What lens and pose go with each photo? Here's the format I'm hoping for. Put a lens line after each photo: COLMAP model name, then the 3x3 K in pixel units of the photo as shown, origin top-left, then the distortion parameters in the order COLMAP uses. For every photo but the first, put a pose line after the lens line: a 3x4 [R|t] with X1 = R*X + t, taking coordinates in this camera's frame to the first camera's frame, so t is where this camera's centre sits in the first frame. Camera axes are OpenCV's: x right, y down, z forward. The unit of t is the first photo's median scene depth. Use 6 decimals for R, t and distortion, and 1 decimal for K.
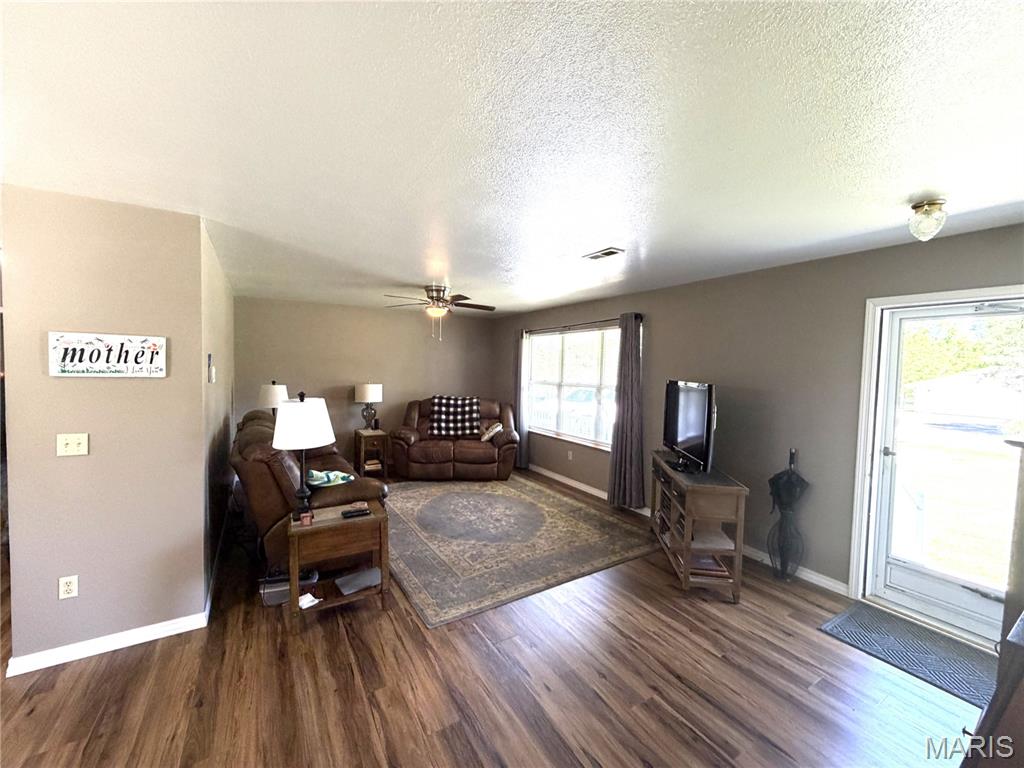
lens RADIAL K [[407.9, 0, 511.9], [0, 407.9, 382.7], [0, 0, 1]] dist [0.002857, 0.000091]
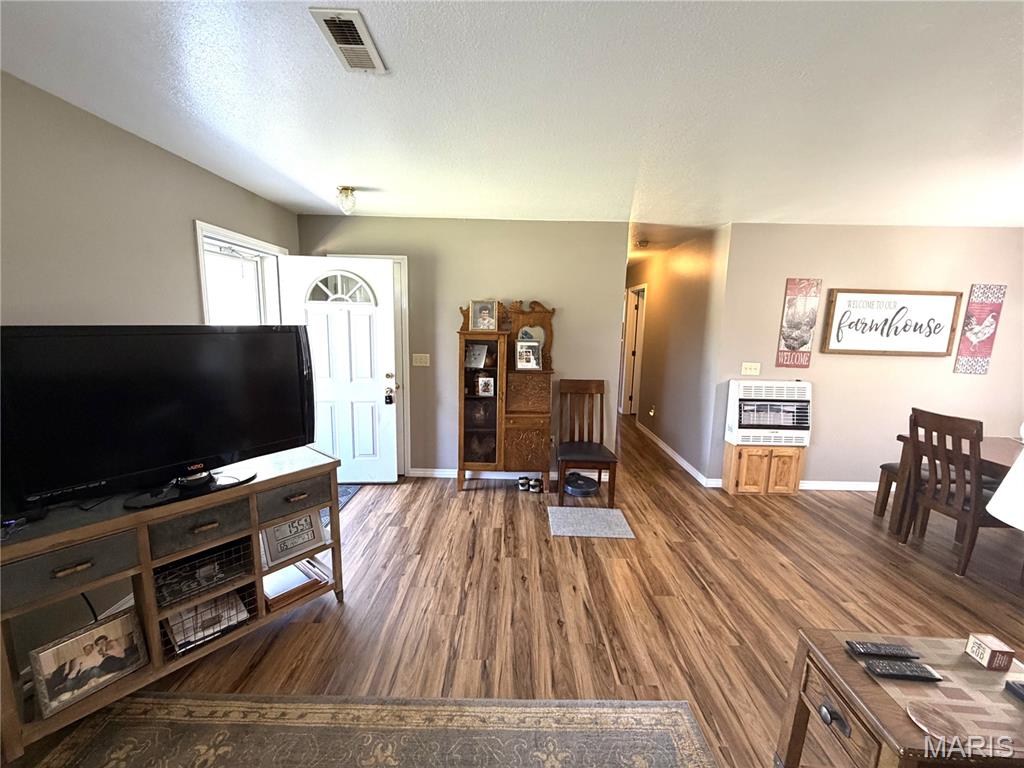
lens RADIAL K [[407.9, 0, 509.1], [0, 407.9, 380.8], [0, 0, 1]] dist [0.002857, 0.000091]
pose [[-0.845229, -0.123964, 0.519828, -0.282187], [-0.018920, 0.979055, 0.202713, -0.072918], [-0.534070, 0.161504, -0.829871, 1.921904]]
